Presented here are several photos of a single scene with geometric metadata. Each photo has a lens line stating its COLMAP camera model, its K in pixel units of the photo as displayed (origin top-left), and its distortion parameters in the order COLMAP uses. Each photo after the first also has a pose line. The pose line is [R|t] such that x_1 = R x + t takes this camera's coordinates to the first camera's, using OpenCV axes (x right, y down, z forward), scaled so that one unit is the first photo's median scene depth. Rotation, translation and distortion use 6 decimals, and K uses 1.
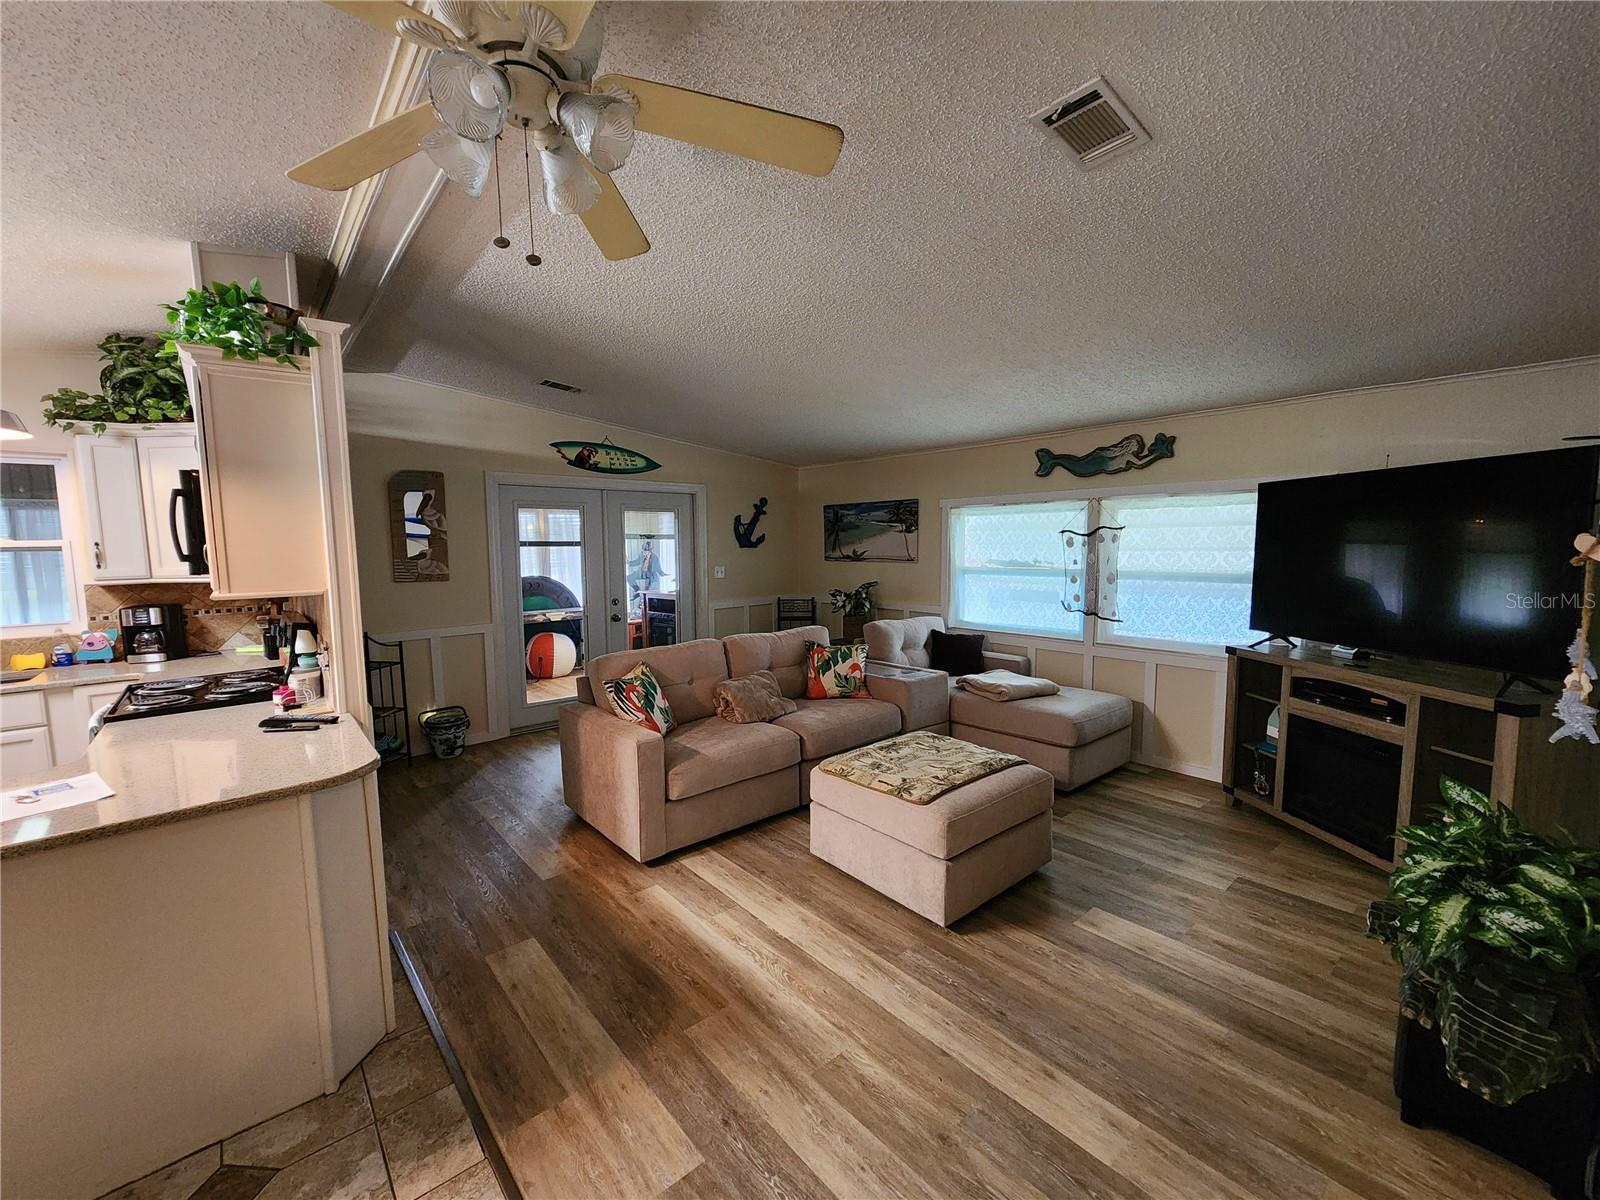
lens RADIAL K [[654.6, 0, 799.7], [0, 654.6, 602.5], [0, 0, 1]] dist [-0.003744, 0.001321]
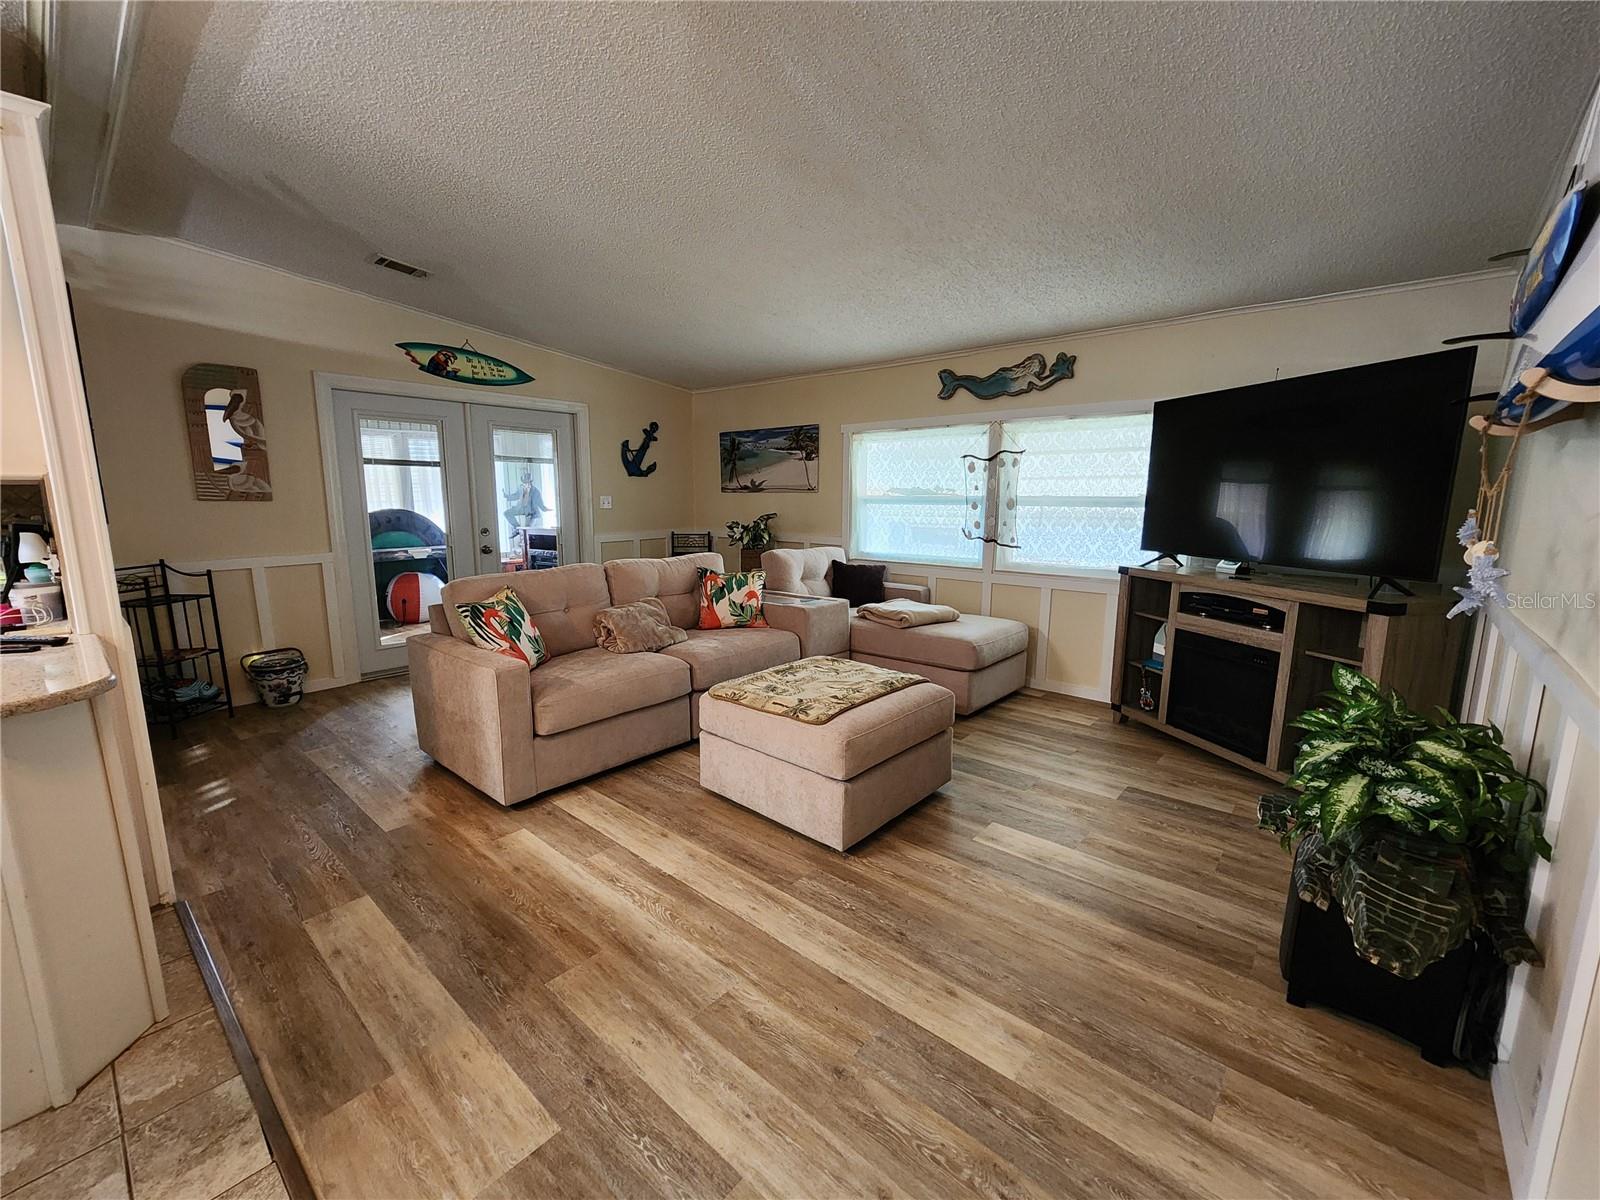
lens RADIAL K [[654.6, 0, 798.9], [0, 654.6, 602.3], [0, 0, 1]] dist [-0.003744, 0.001321]
pose [[0.989492, -0.011018, 0.144166, 0.026232], [0.000940, 0.997562, 0.069786, 0.068659], [-0.144583, -0.068917, 0.987090, 0.099882]]
